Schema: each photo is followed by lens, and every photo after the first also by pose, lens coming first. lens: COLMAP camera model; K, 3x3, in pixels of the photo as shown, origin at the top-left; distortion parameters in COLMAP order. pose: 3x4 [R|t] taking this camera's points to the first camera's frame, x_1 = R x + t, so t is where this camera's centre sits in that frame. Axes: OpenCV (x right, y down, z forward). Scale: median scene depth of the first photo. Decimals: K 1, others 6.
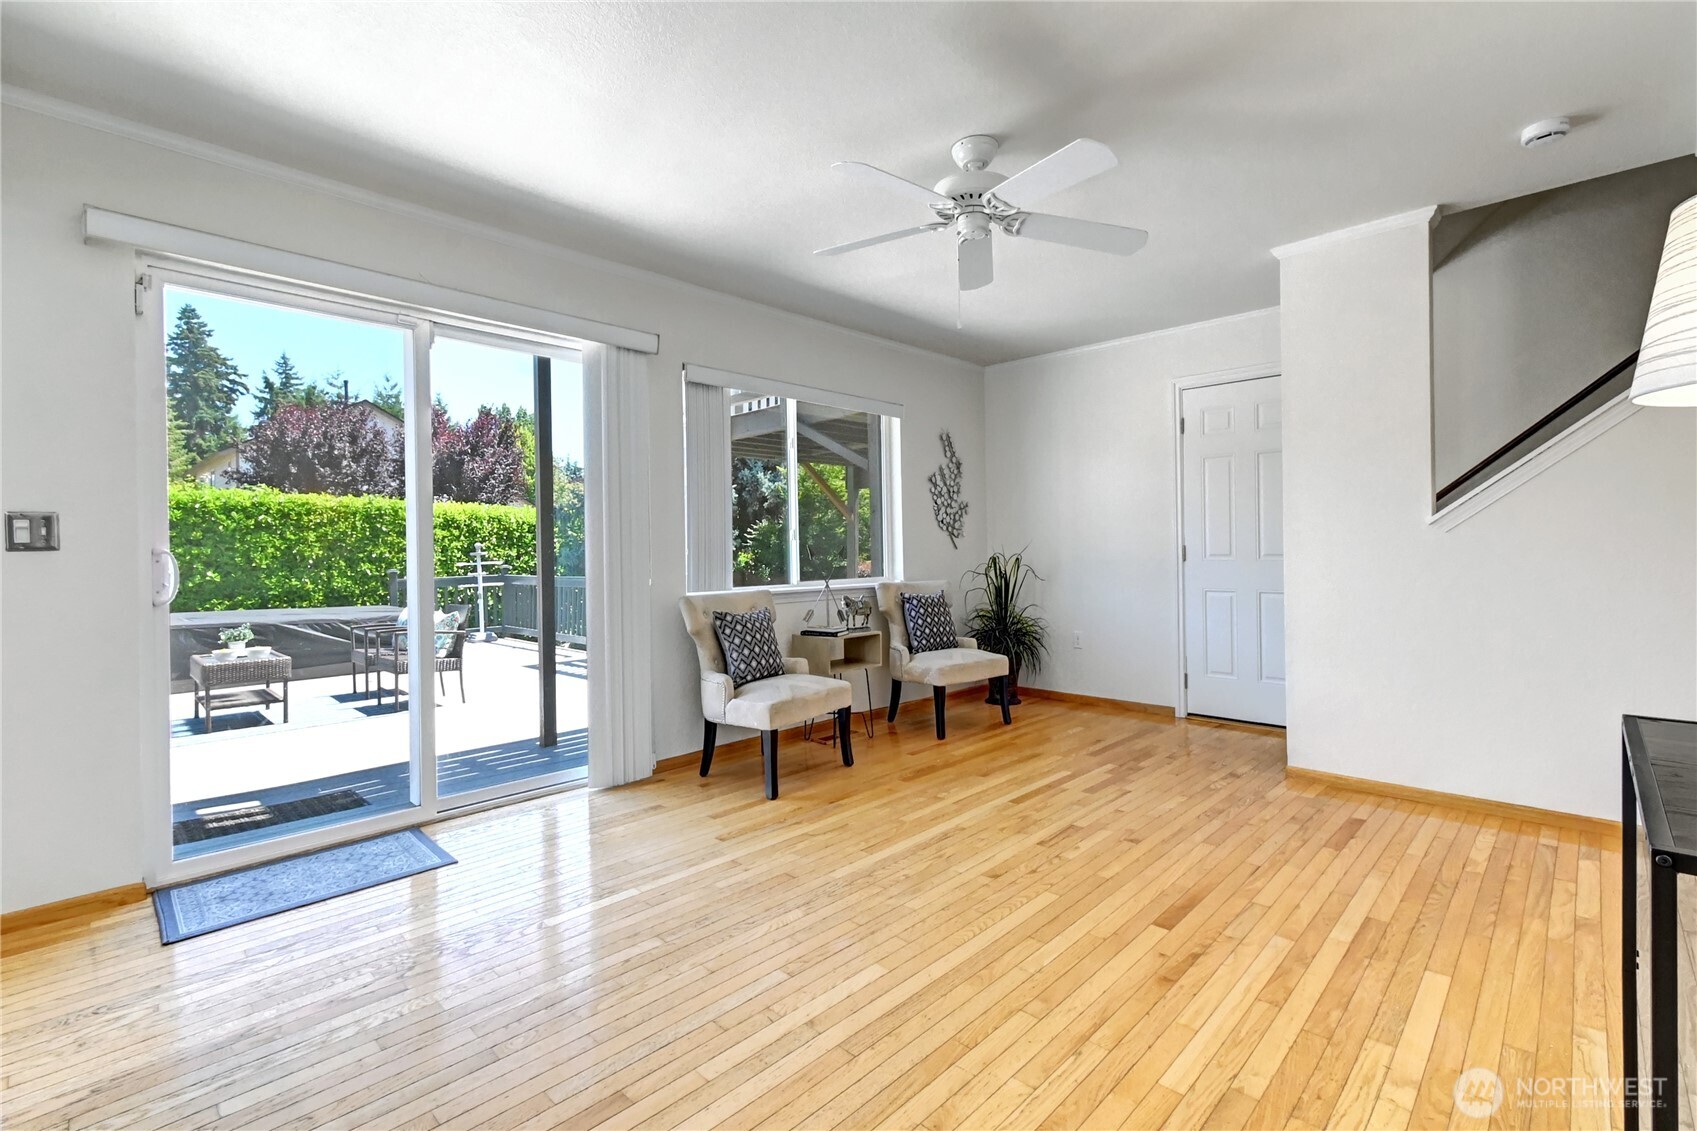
lens RADIAL K [[757.2, 0, 845.5], [0, 757.2, 562.6], [0, 0, 1]] dist [0.012525, 0.000083]
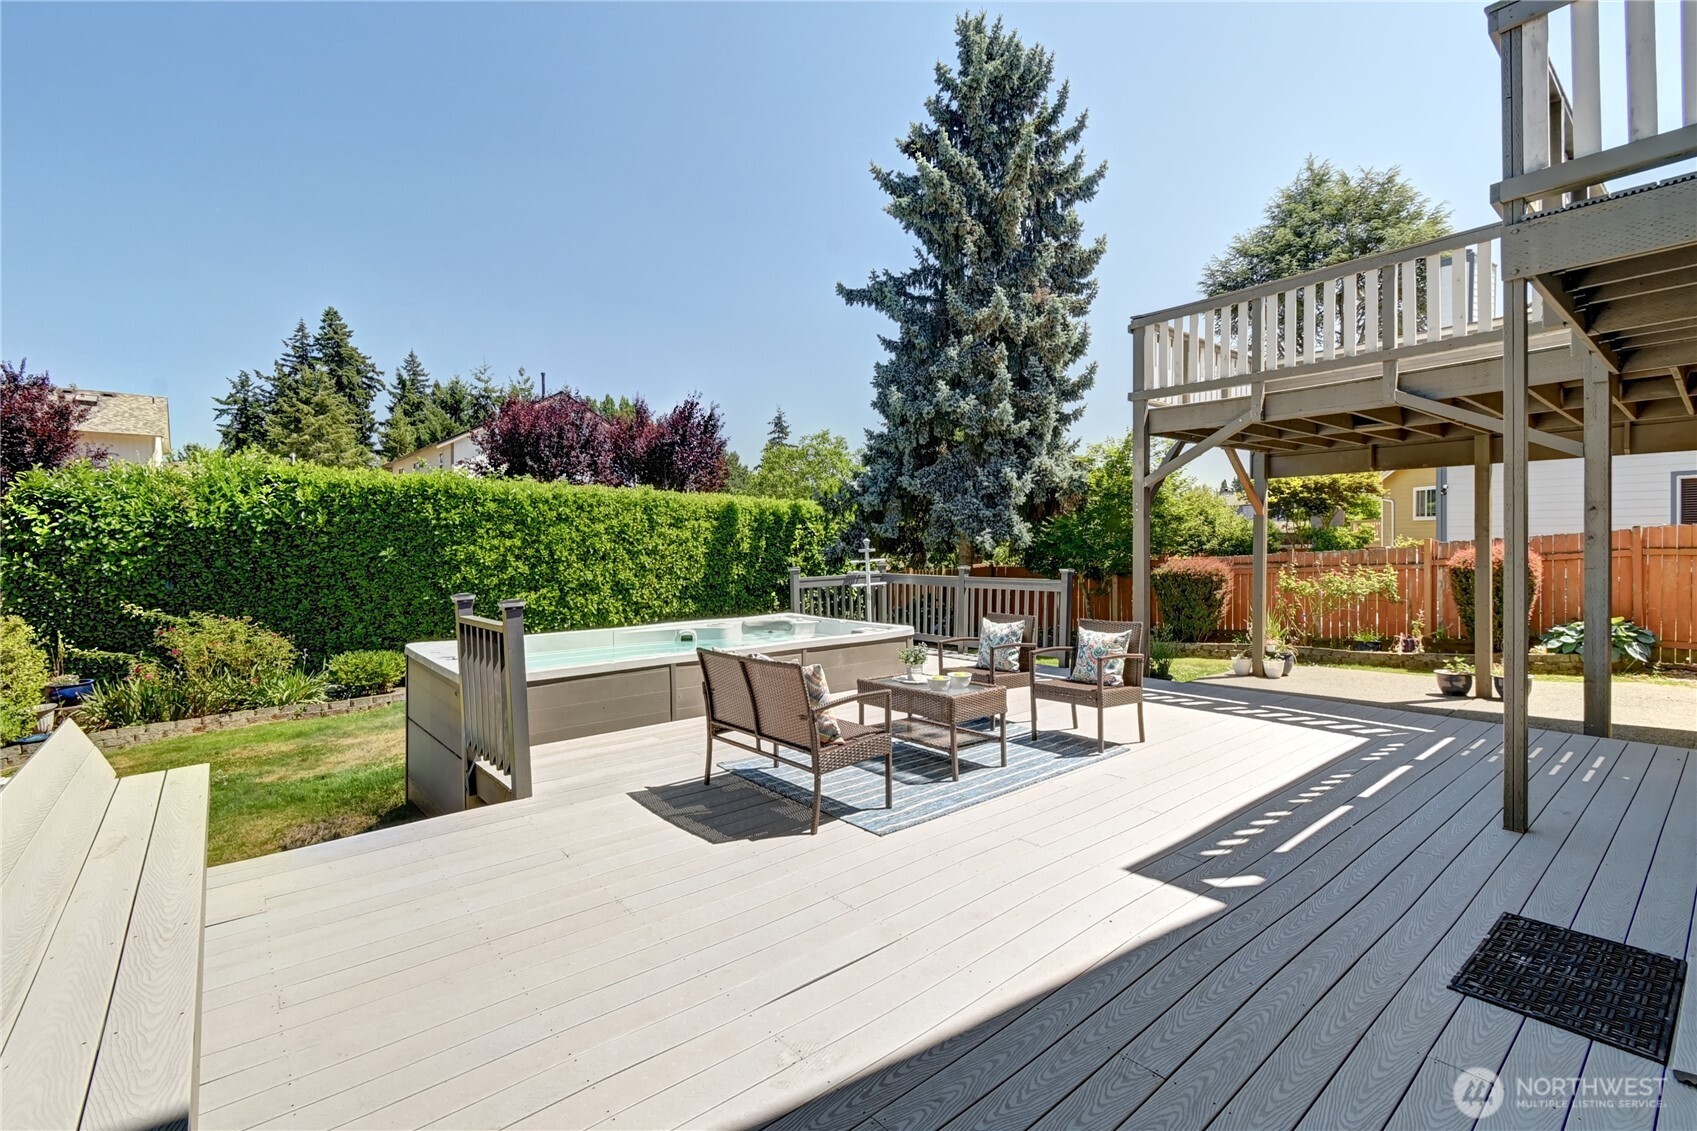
lens RADIAL K [[757.2, 0, 845.5], [0, 757.2, 562.6], [0, 0, 1]] dist [0.012525, 0.000083]
pose [[0.994640, 0.008739, -0.103026, -0.307290], [-0.007235, 0.999862, 0.014964, -0.007532], [0.103142, -0.014139, 0.994566, 0.063399]]
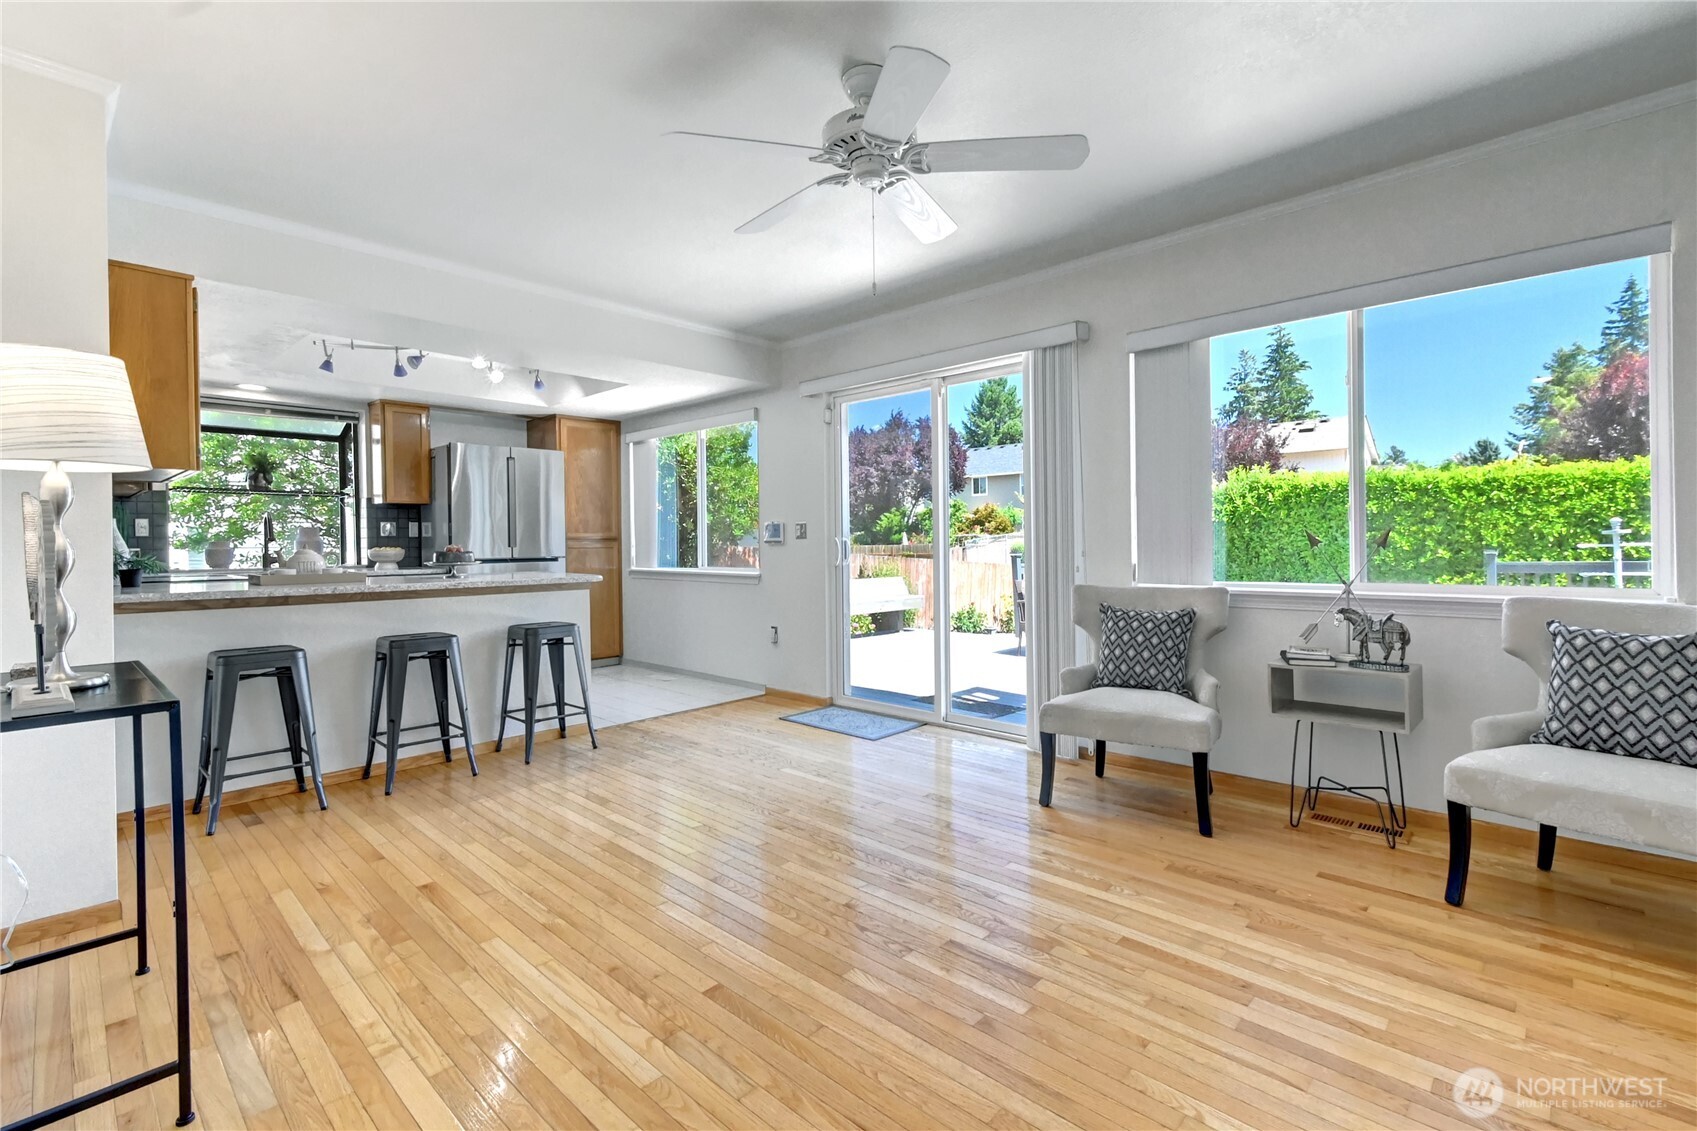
lens RADIAL K [[757.2, 0, 846.8], [0, 757.2, 539.0], [0, 0, 1]] dist [0.003654, -0.000212]
pose [[0.017784, 0.006947, -0.999818, 0.187164], [-0.005022, 0.999964, 0.006859, -0.004384], [0.999829, 0.004900, 0.017818, 0.168508]]
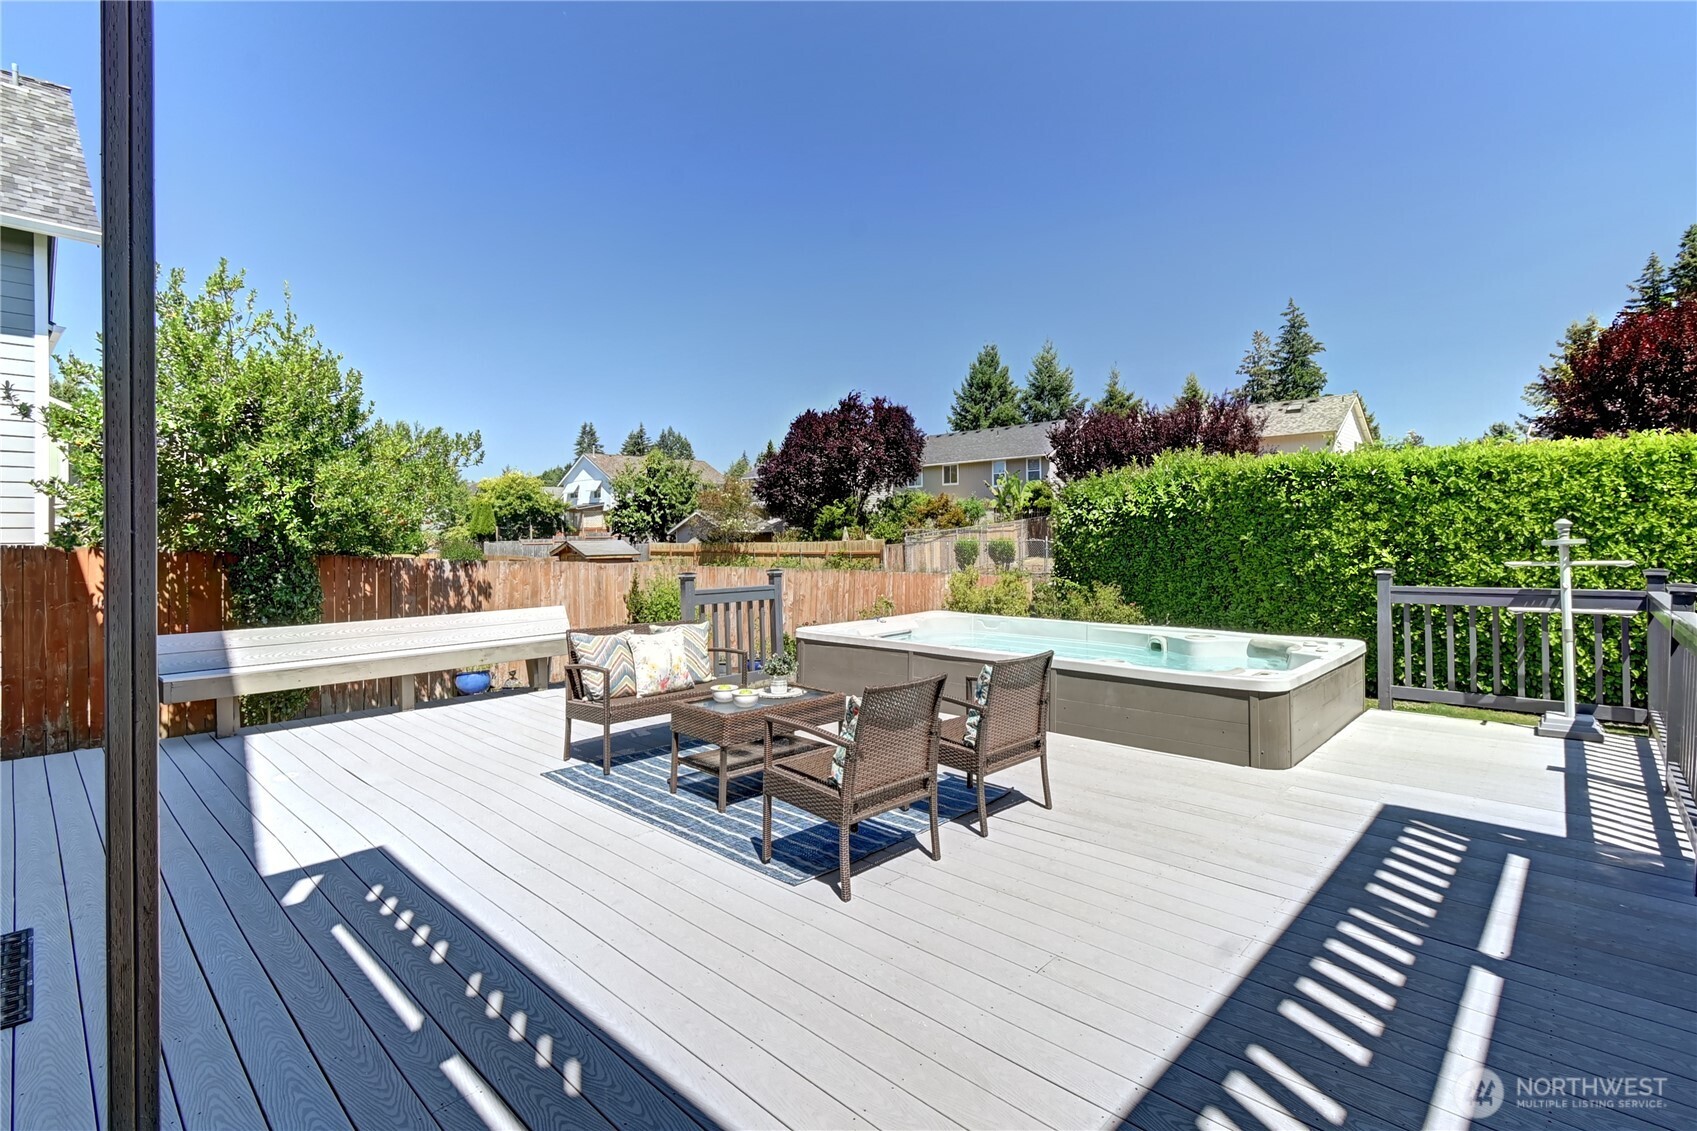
lens RADIAL K [[786.9, 0, 867.3], [0, 786.9, 539.4], [0, 0, 1]] dist [-0.000337, -0.000006]
pose [[0.033643, 0.018227, -0.999268, -0.015008], [-0.000618, 0.999834, 0.018216, -0.015897], [0.999434, 0.000004, 0.033649, 0.415745]]
